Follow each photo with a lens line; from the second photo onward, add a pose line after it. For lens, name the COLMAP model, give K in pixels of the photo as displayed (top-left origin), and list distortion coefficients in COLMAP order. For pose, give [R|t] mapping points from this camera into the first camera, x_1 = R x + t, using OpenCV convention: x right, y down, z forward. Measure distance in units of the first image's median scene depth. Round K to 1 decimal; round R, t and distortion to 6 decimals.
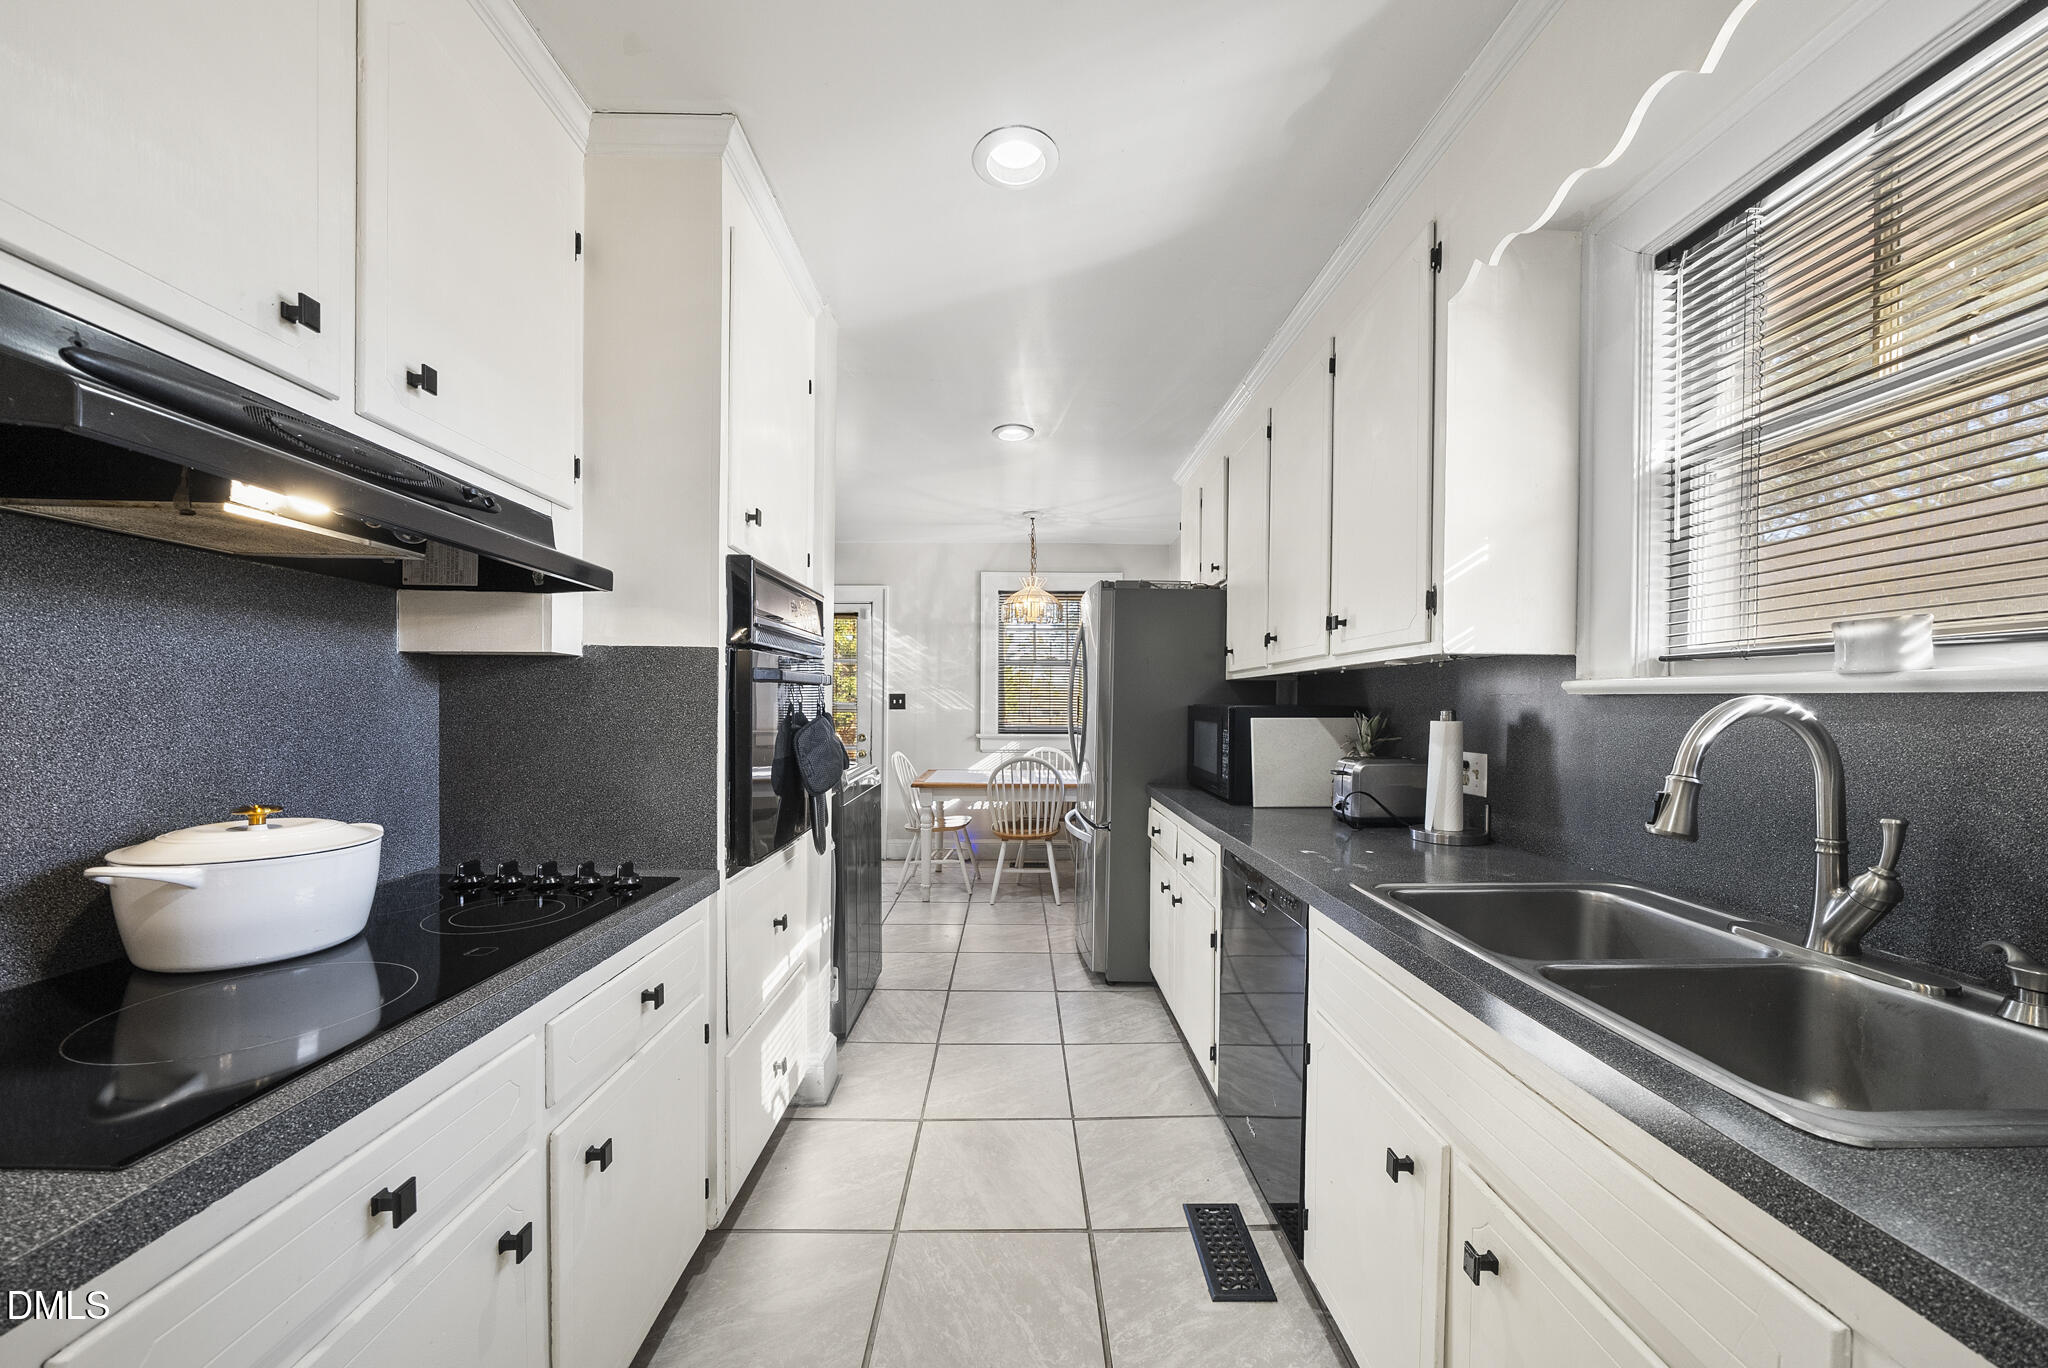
lens RADIAL K [[708.8, 0, 1021.5], [0, 708.8, 690.6], [0, 0, 1]] dist [-0.007754, -0.000238]
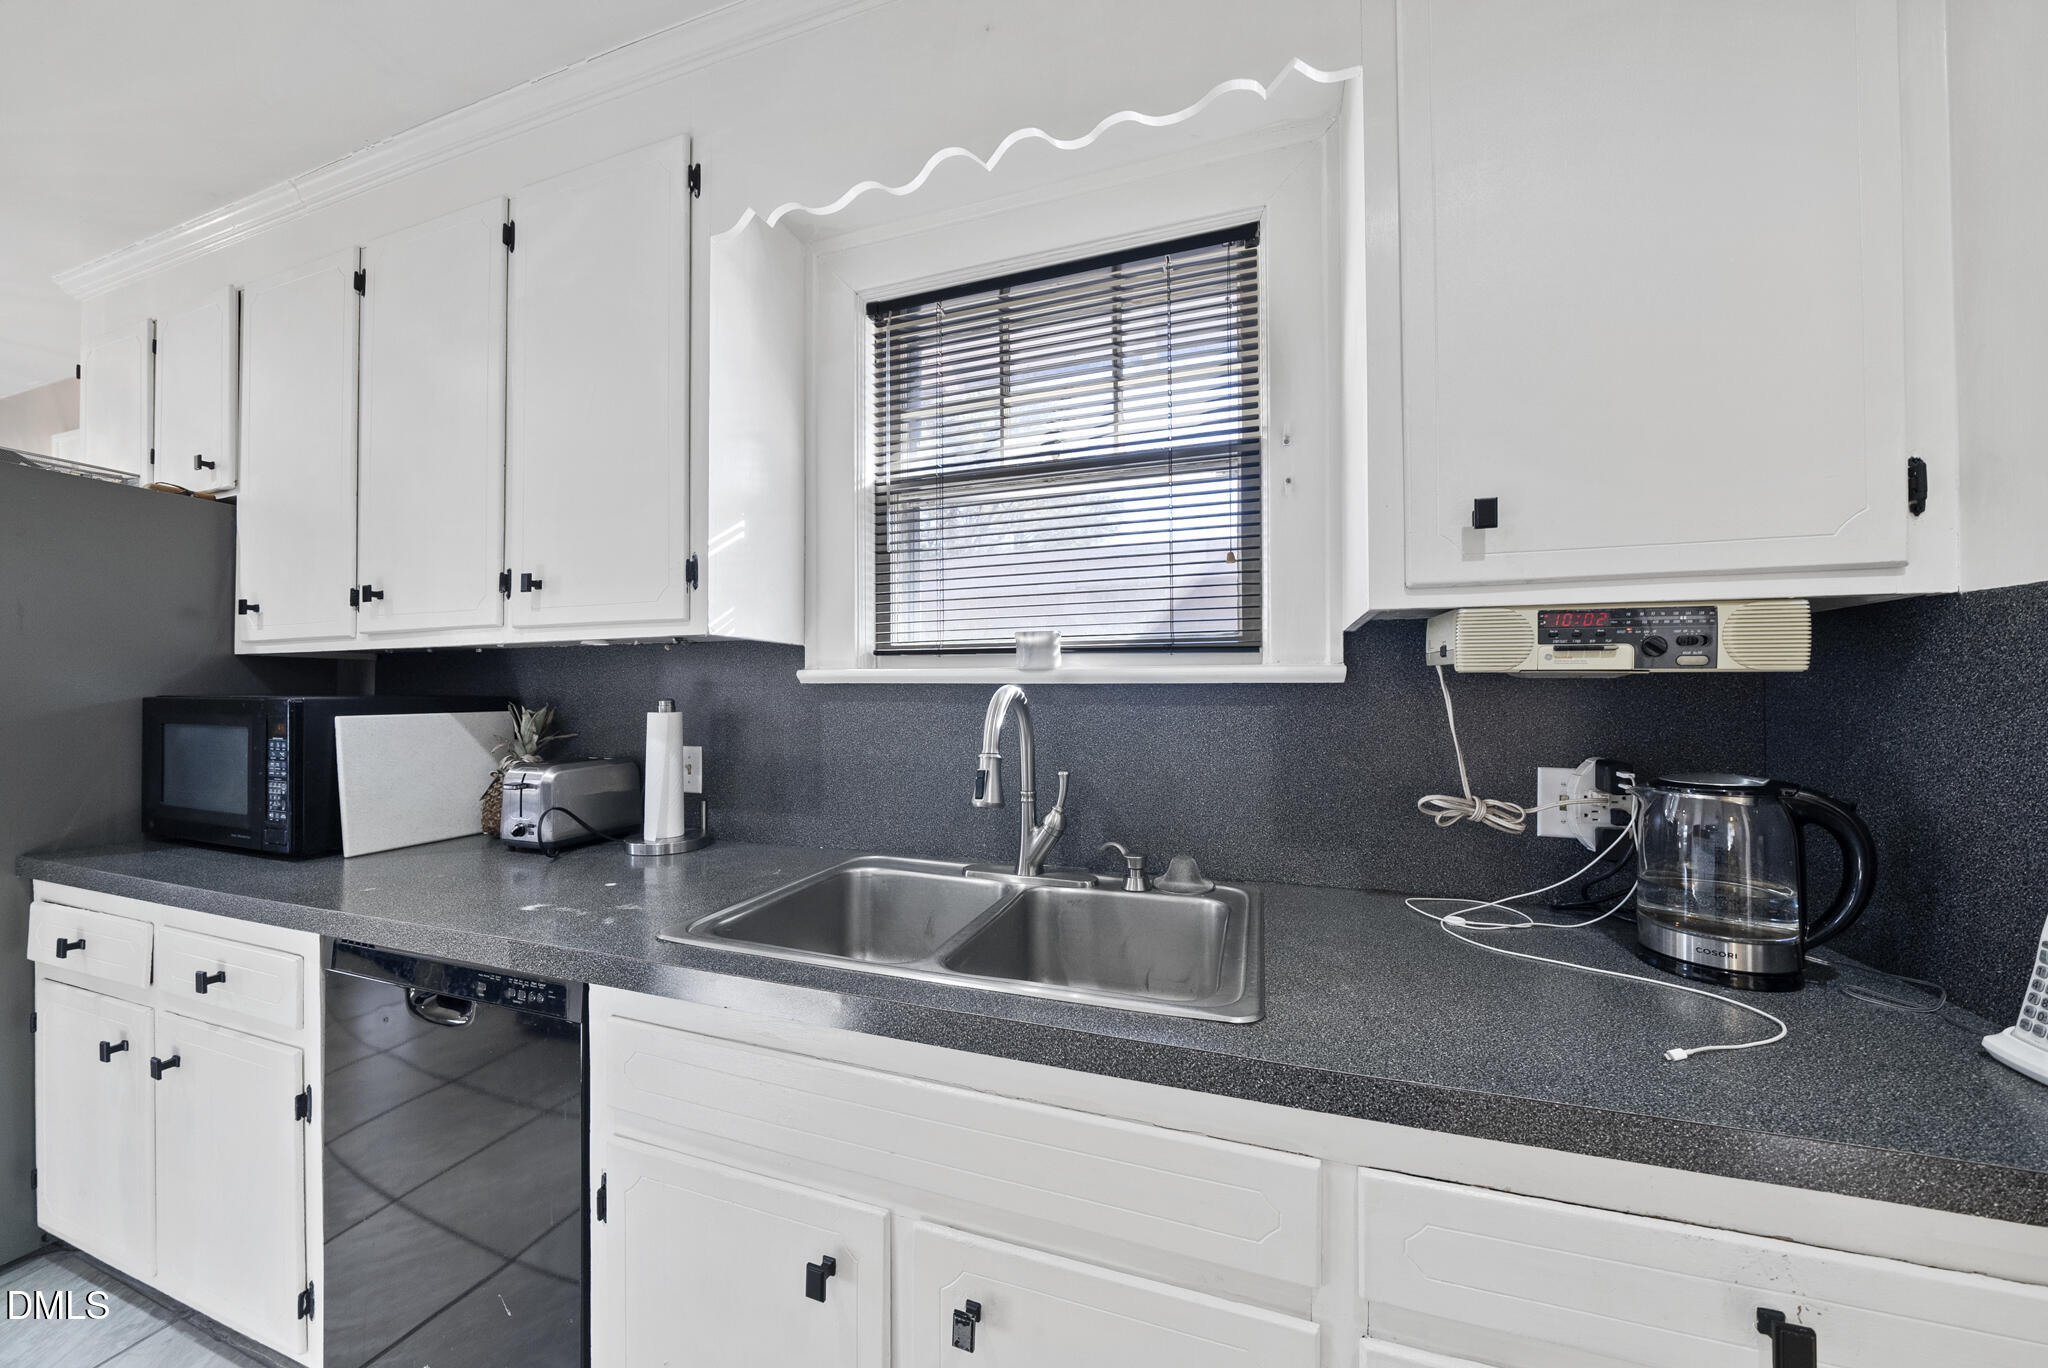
lens RADIAL K [[704.8, 0, 1024.0], [0, 704.8, 684.0], [0, 0, 1]] dist [-0.007497, -0.000141]
pose [[0.338809, 0.009082, 0.940811, -0.079009], [-0.014084, 0.999890, -0.004580, 0.005897], [-0.940750, -0.011699, 0.338899, 0.314428]]
